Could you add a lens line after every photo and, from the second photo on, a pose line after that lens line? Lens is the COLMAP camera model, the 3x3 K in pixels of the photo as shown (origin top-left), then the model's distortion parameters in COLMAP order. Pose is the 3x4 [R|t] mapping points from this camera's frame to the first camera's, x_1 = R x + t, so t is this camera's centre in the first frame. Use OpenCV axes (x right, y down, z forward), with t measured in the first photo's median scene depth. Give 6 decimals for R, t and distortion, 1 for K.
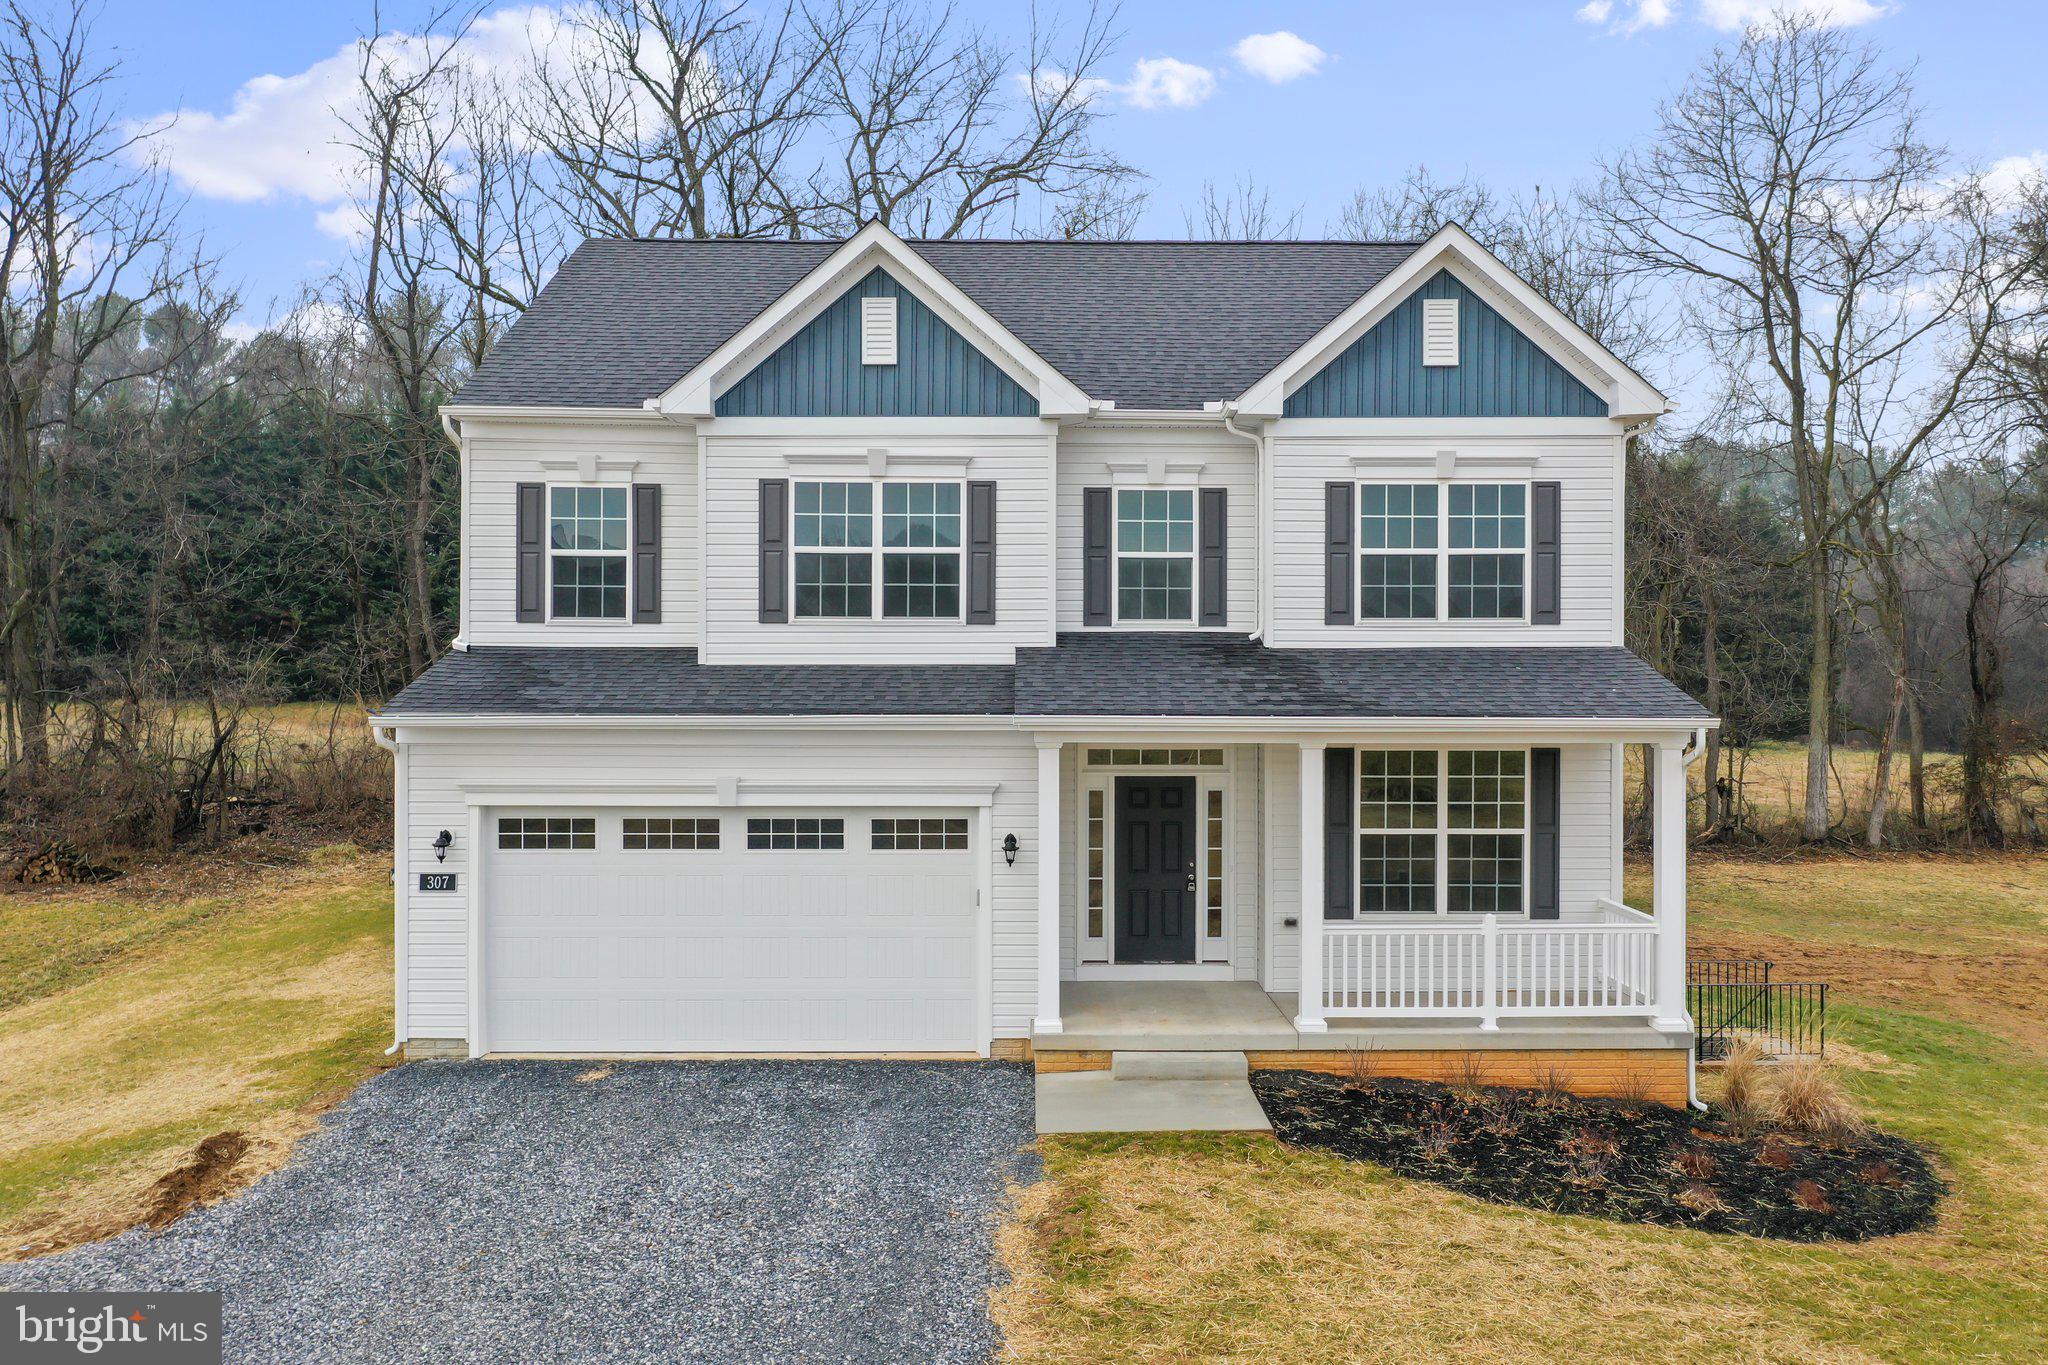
lens RADIAL K [[1635.9, 0, 1023.1], [0, 1635.9, 683.0], [0, 0, 1]] dist [-0.010832, 0.012093]
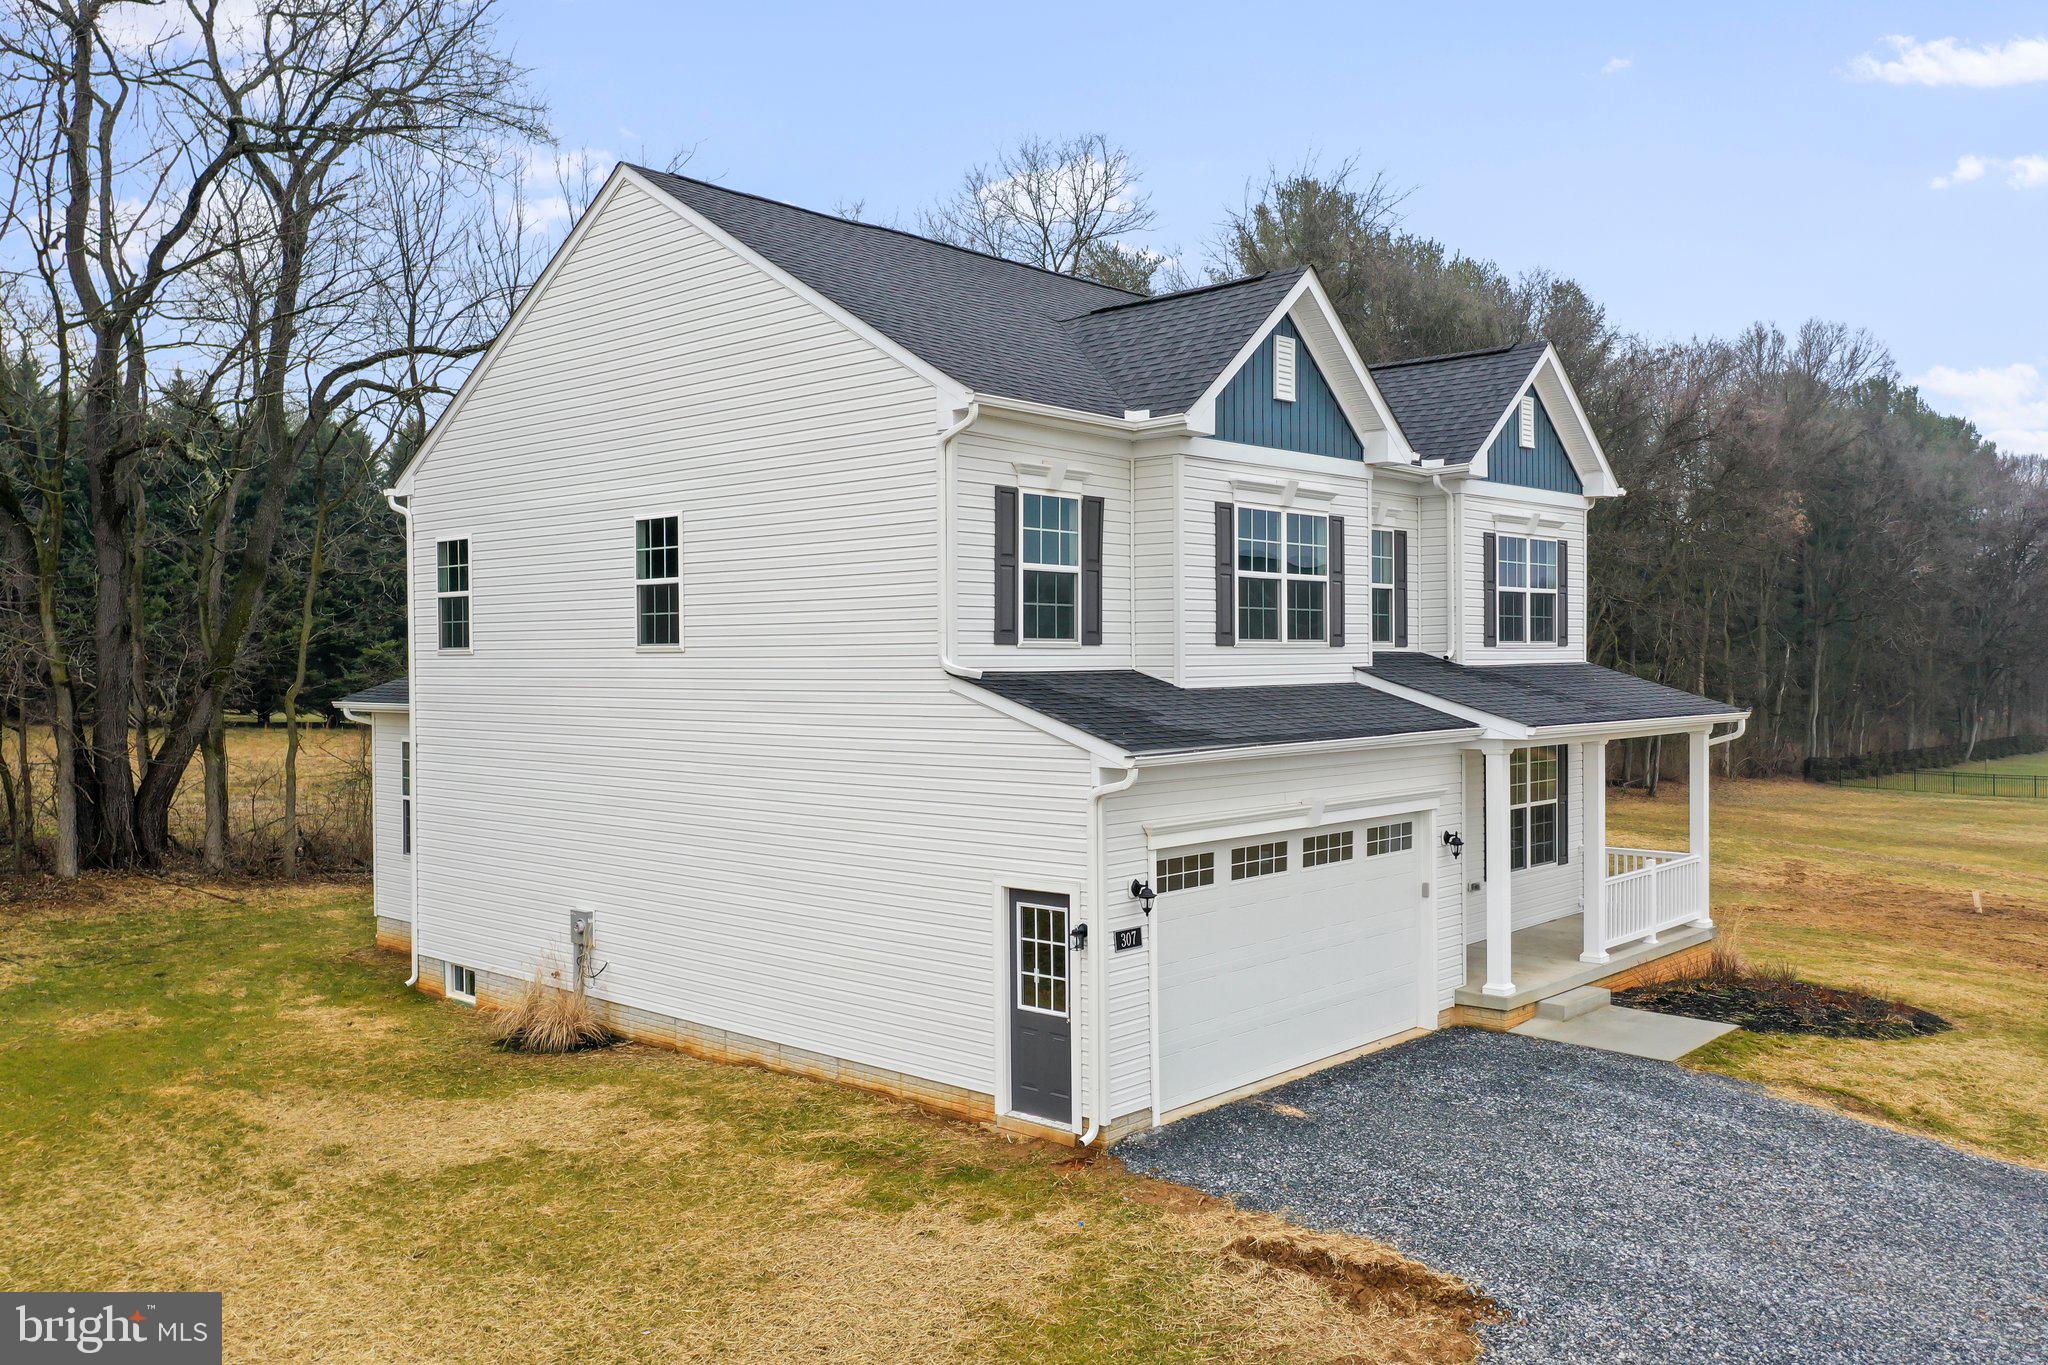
lens RADIAL K [[1635.9, 0, 1023.4], [0, 1635.9, 684.3], [0, 0, 1]] dist [-0.010832, 0.012093]
pose [[0.689744, -0.018016, 0.723829, -0.963969], [0.015996, 0.999826, 0.009643, -0.024654], [-0.723876, 0.004928, 0.689912, 0.392630]]
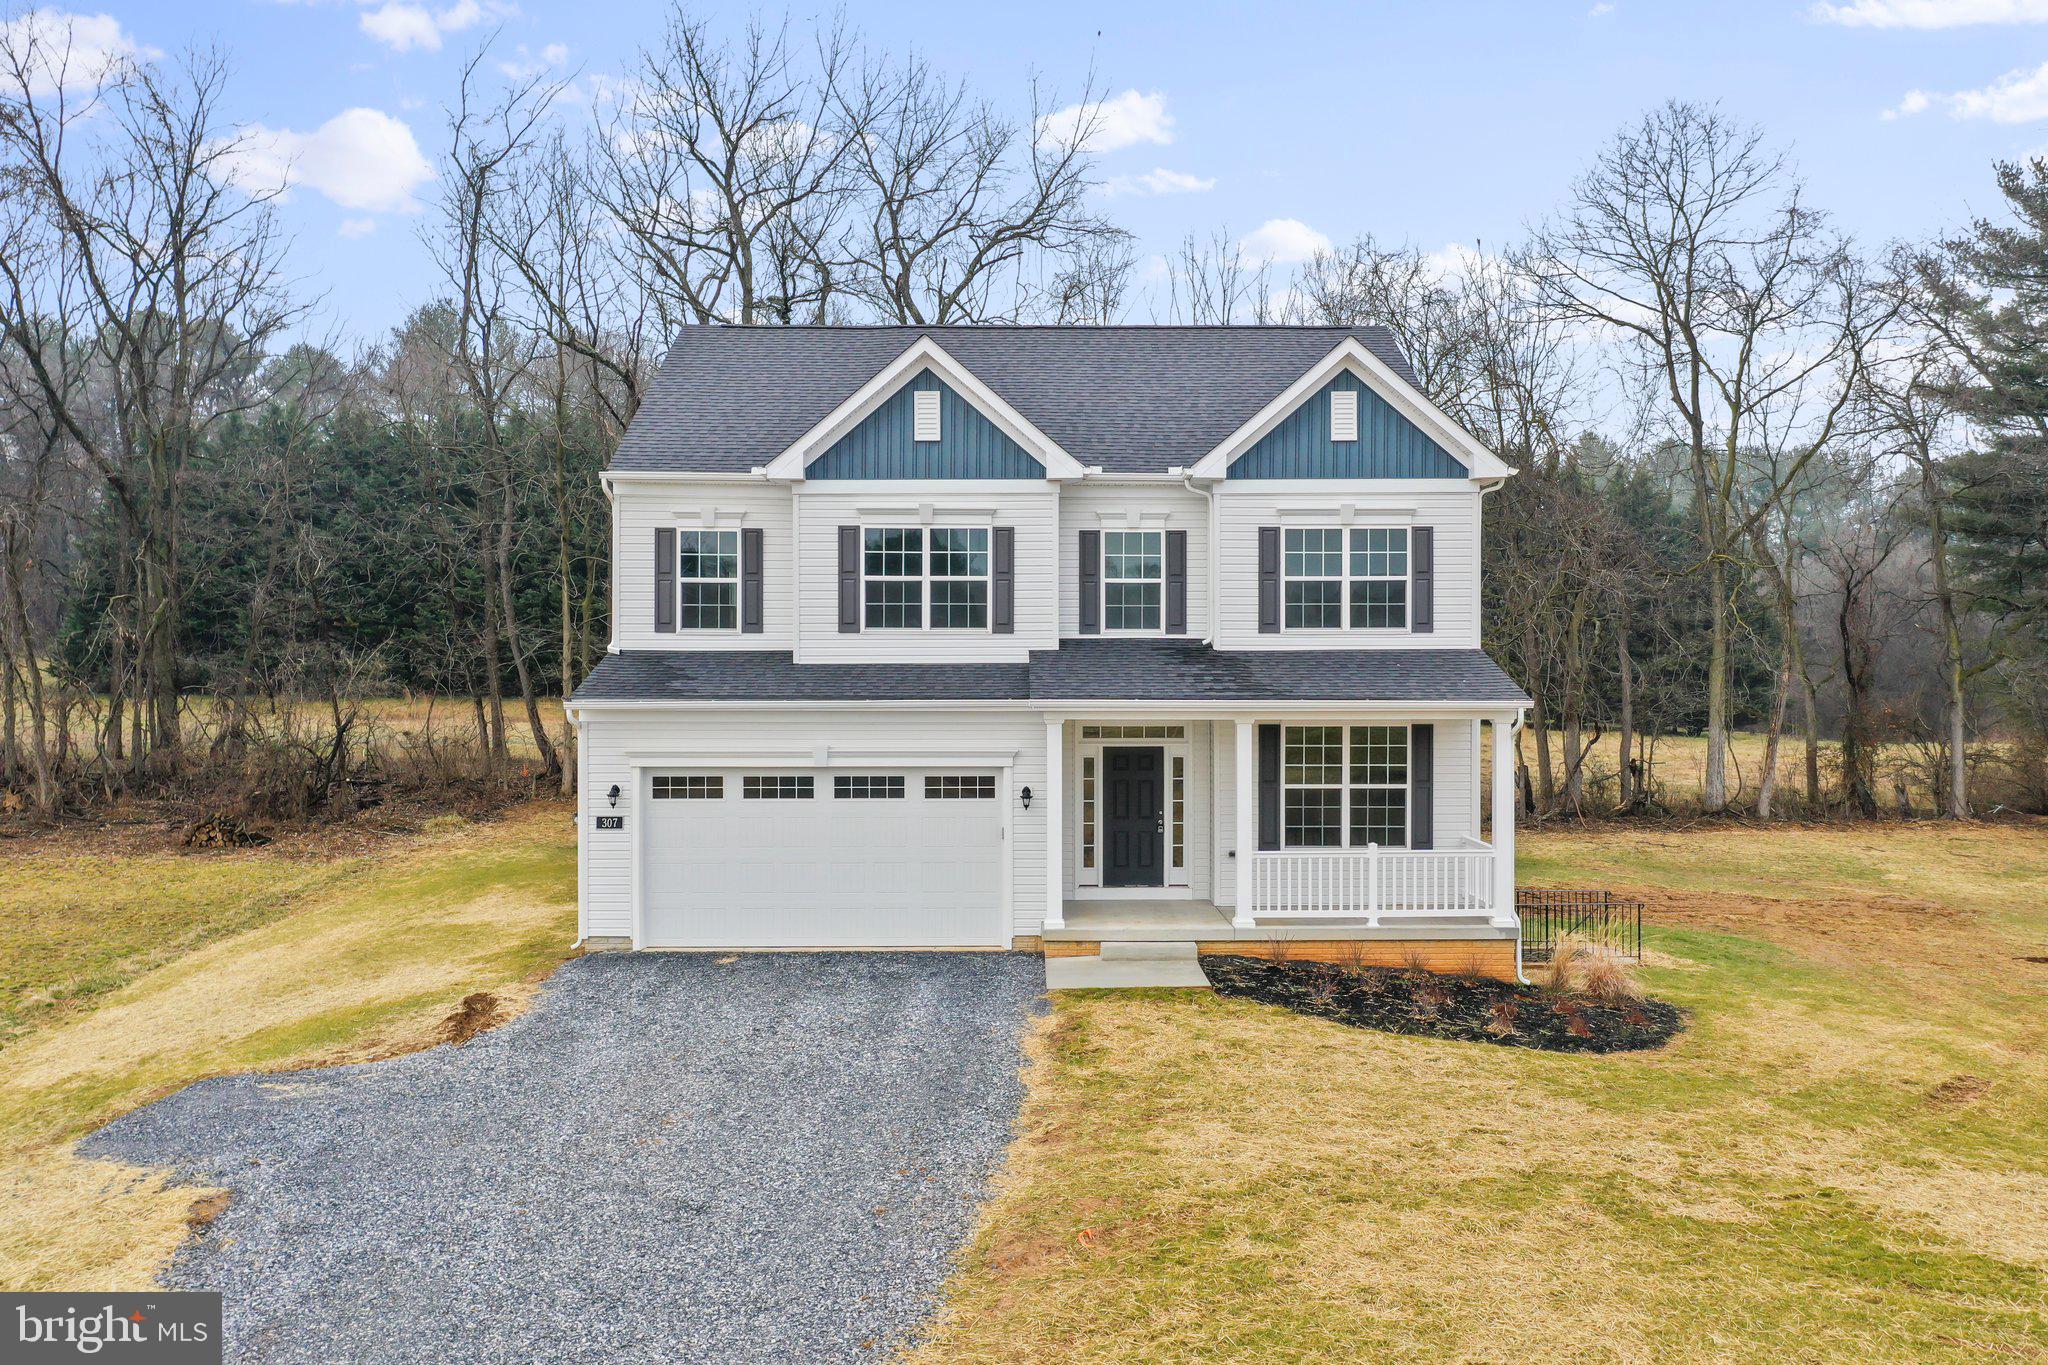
lens RADIAL K [[1635.9, 0, 1022.9], [0, 1635.9, 683.3], [0, 0, 1]] dist [-0.010832, 0.012093]
pose [[0.999996, -0.002291, 0.001896, -0.011983], [0.002286, 0.999994, 0.002559, 0.001832], [-0.001902, -0.002554, 0.999995, -0.346578]]
